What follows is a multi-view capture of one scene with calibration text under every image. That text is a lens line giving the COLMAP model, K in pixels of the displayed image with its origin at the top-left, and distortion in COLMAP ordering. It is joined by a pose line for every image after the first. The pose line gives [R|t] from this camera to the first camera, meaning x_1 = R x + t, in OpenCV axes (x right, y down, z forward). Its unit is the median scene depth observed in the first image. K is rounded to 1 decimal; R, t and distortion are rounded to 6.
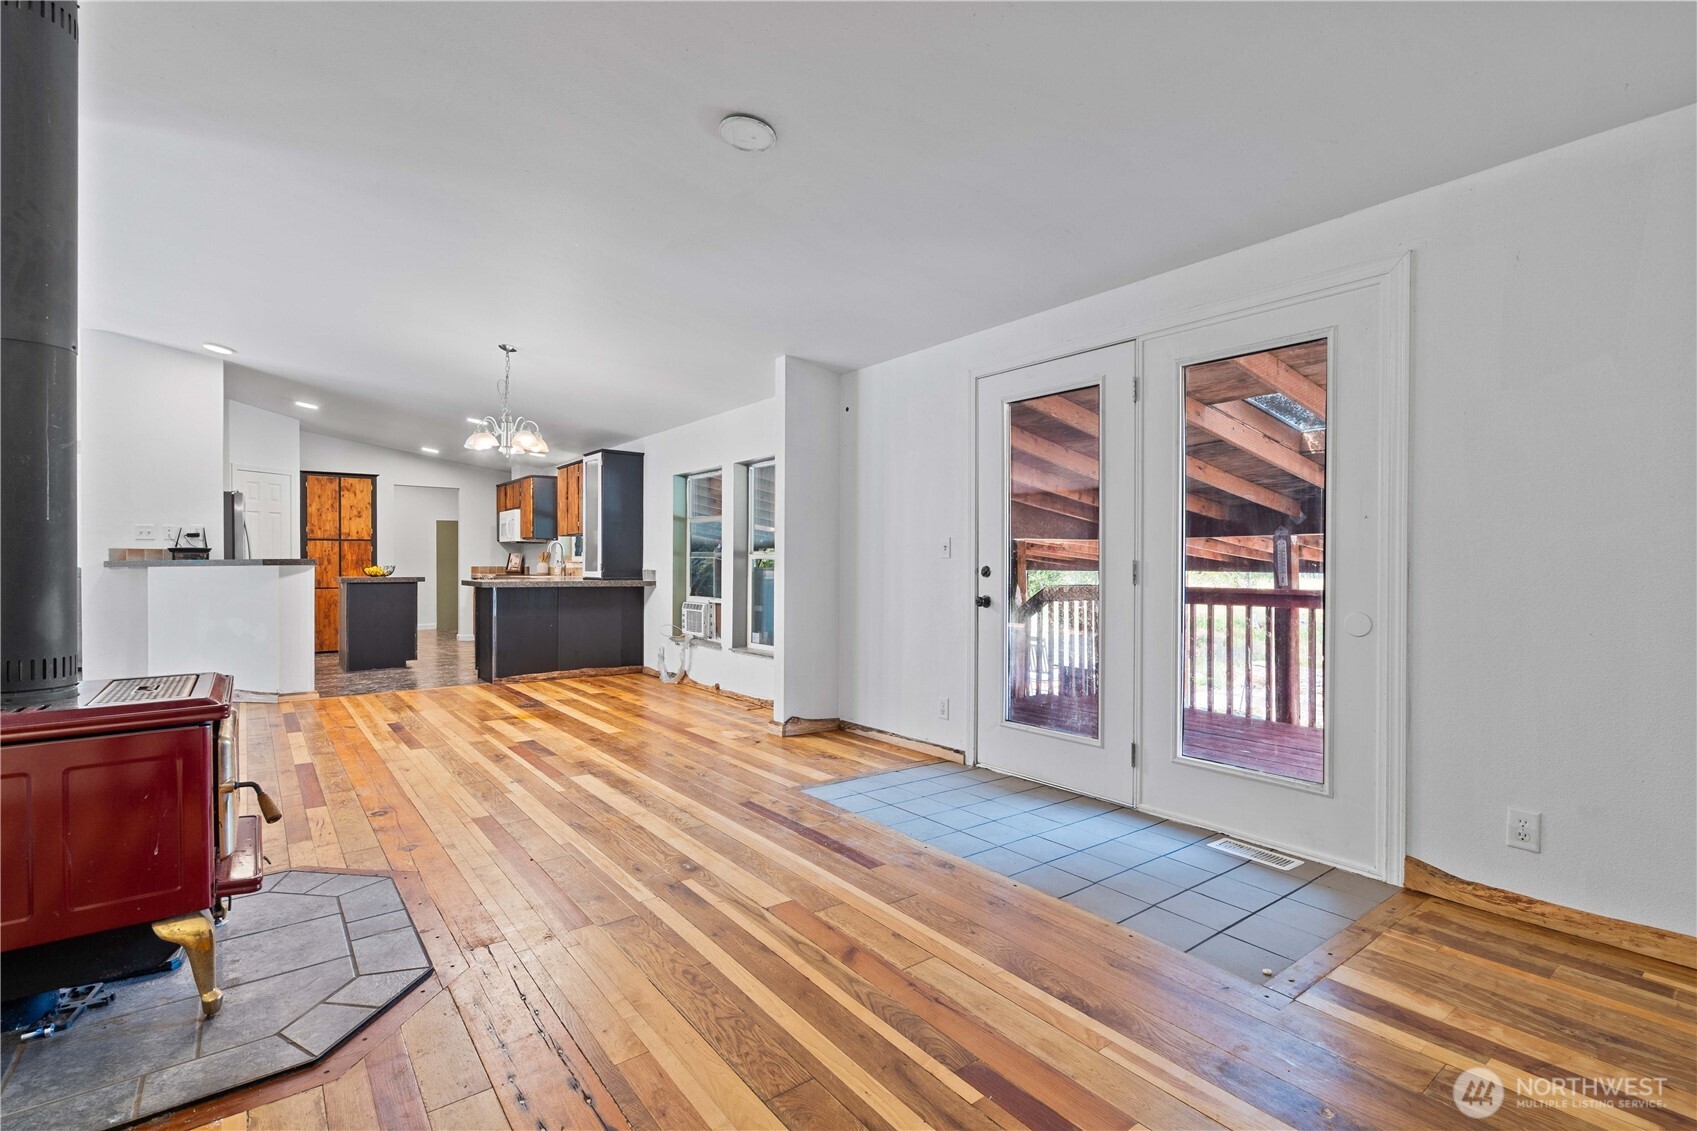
lens RADIAL K [[795.9, 0, 838.5], [0, 795.9, 569.0], [0, 0, 1]] dist [0.000565, 0.000319]
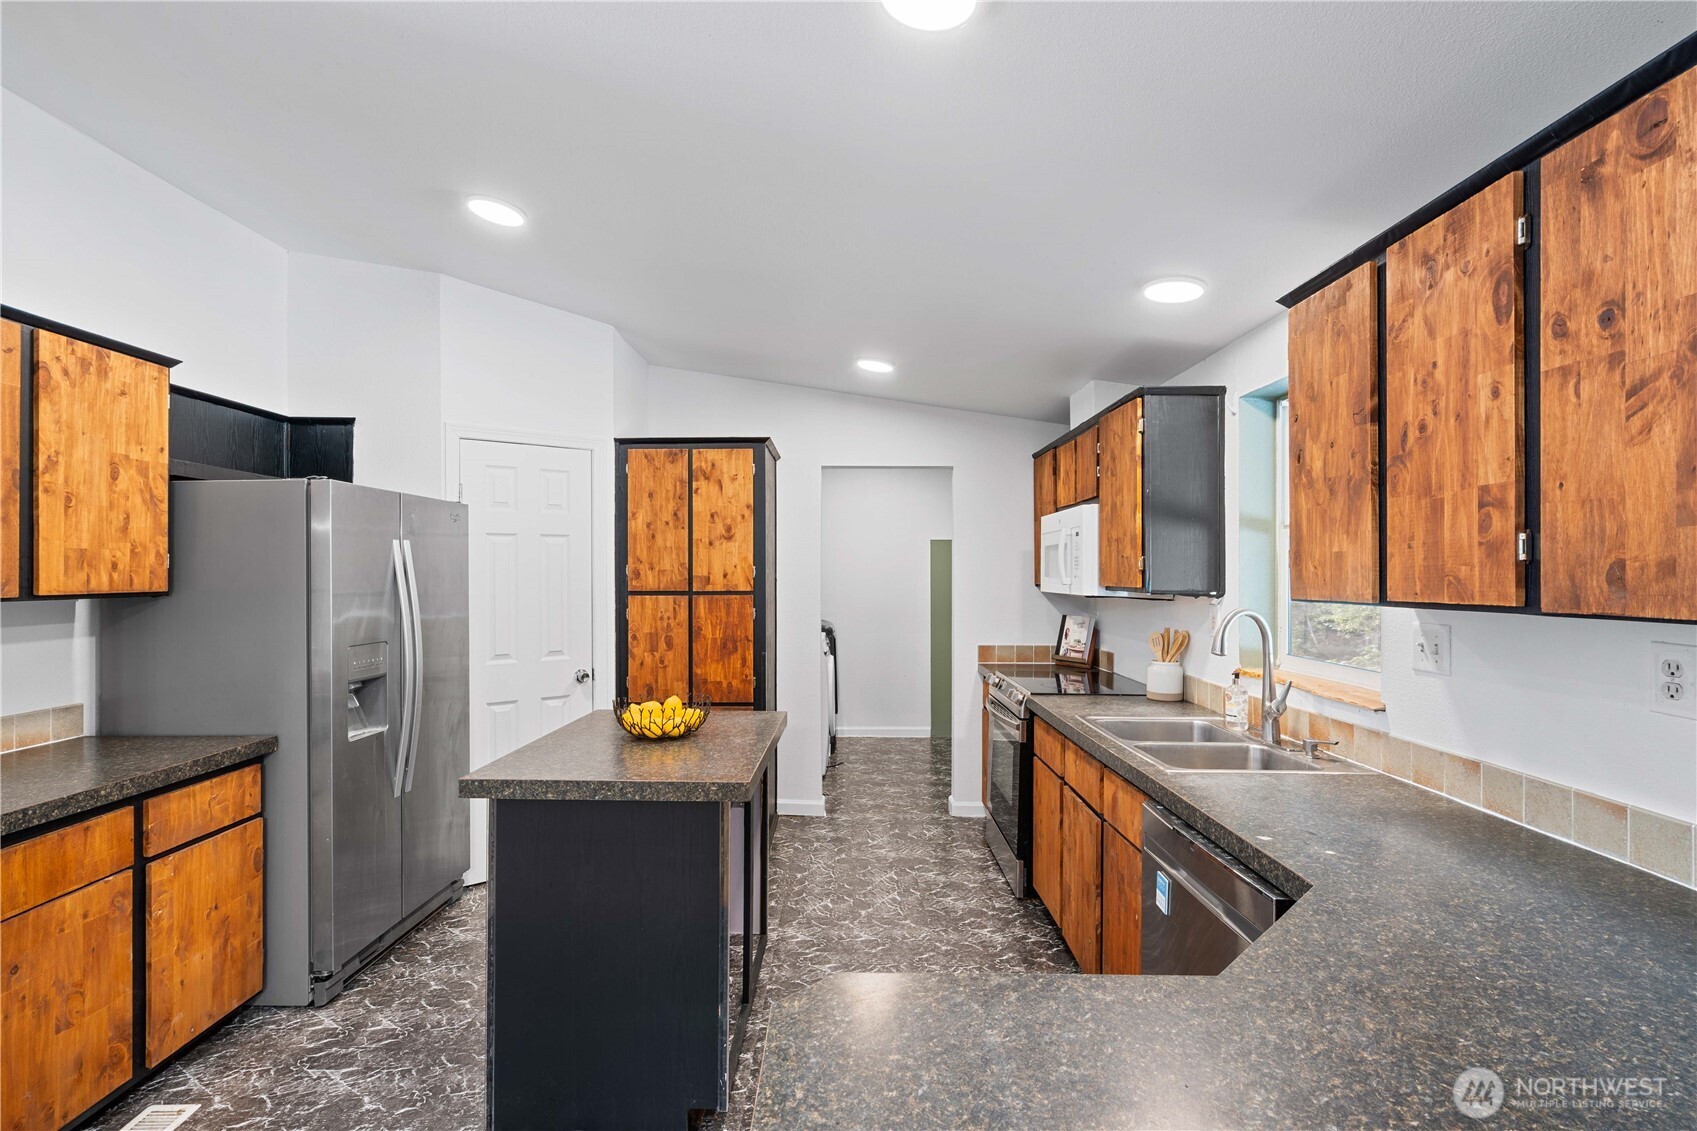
lens RADIAL K [[795.9, 0, 837.2], [0, 795.9, 573.8], [0, 0, 1]] dist [0.000565, 0.000319]
pose [[0.793497, -0.000005, -0.608574, -0.296405], [-0.006124, 0.999949, -0.007994, -0.043569], [0.608543, 0.010070, 0.793457, 0.697476]]
